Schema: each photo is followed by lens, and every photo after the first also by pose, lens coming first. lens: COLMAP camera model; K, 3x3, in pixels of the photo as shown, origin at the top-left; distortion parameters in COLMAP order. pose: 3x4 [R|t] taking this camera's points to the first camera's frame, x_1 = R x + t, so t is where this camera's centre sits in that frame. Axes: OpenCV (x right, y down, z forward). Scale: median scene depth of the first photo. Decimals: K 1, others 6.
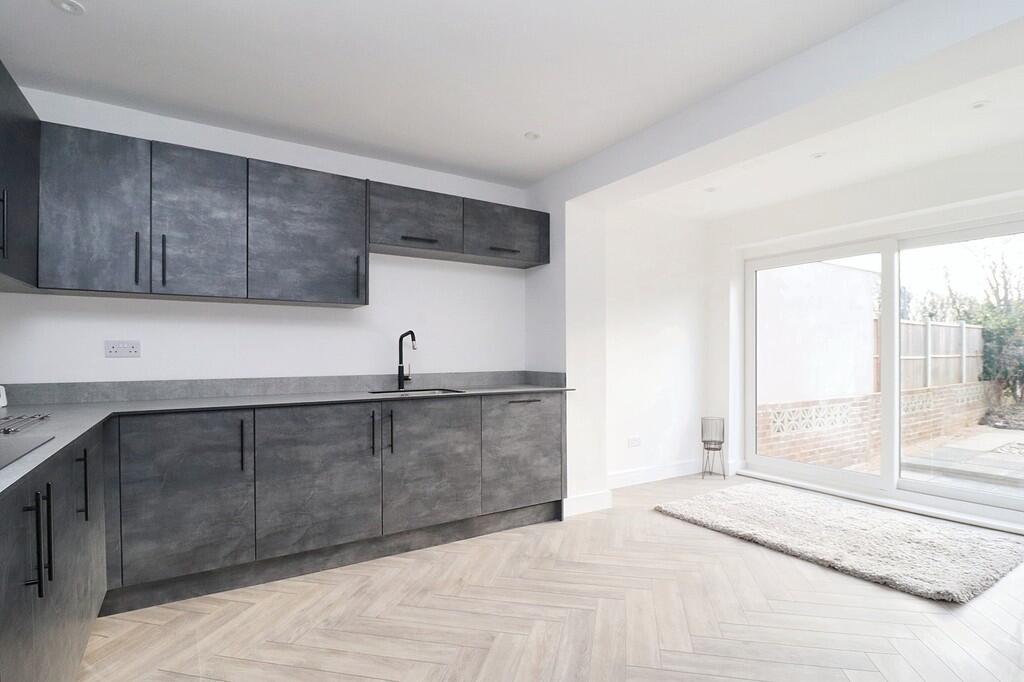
lens RADIAL K [[483.7, 0, 528.5], [0, 483.7, 348.1], [0, 0, 1]] dist [-0.000272, -0.000216]
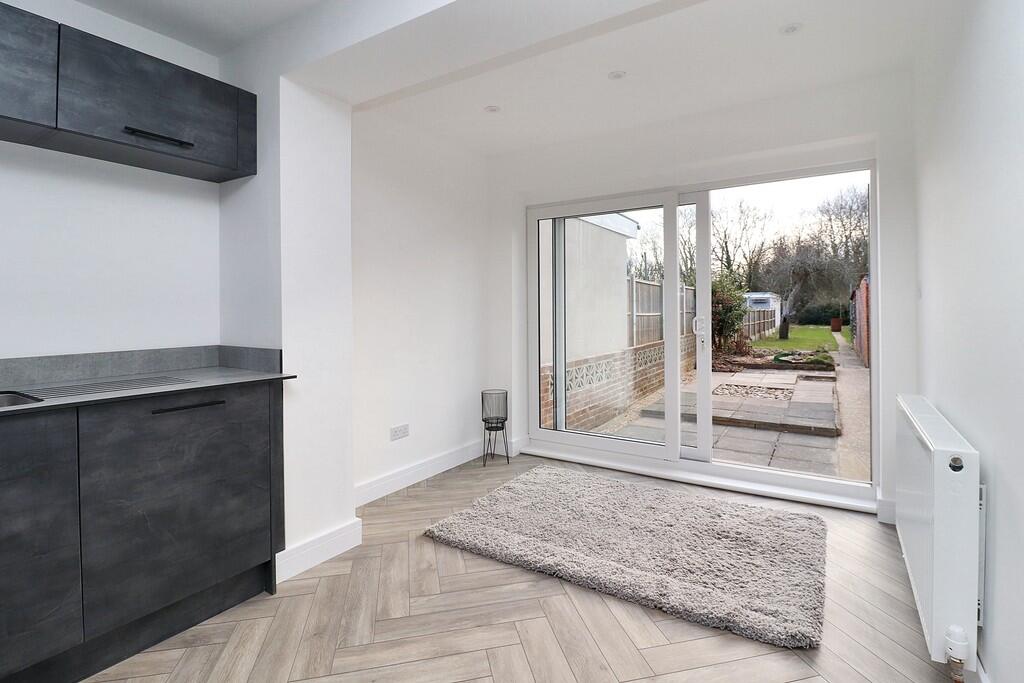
lens RADIAL K [[480.6, 0, 511.9], [0, 480.6, 310.9], [0, 0, 1]] dist [-0.000313, -0.000123]
pose [[0.912962, -0.007815, 0.407970, 0.097488], [0.003795, 0.999936, 0.010664, -0.004344], [-0.408028, -0.008187, 0.912933, 0.319244]]
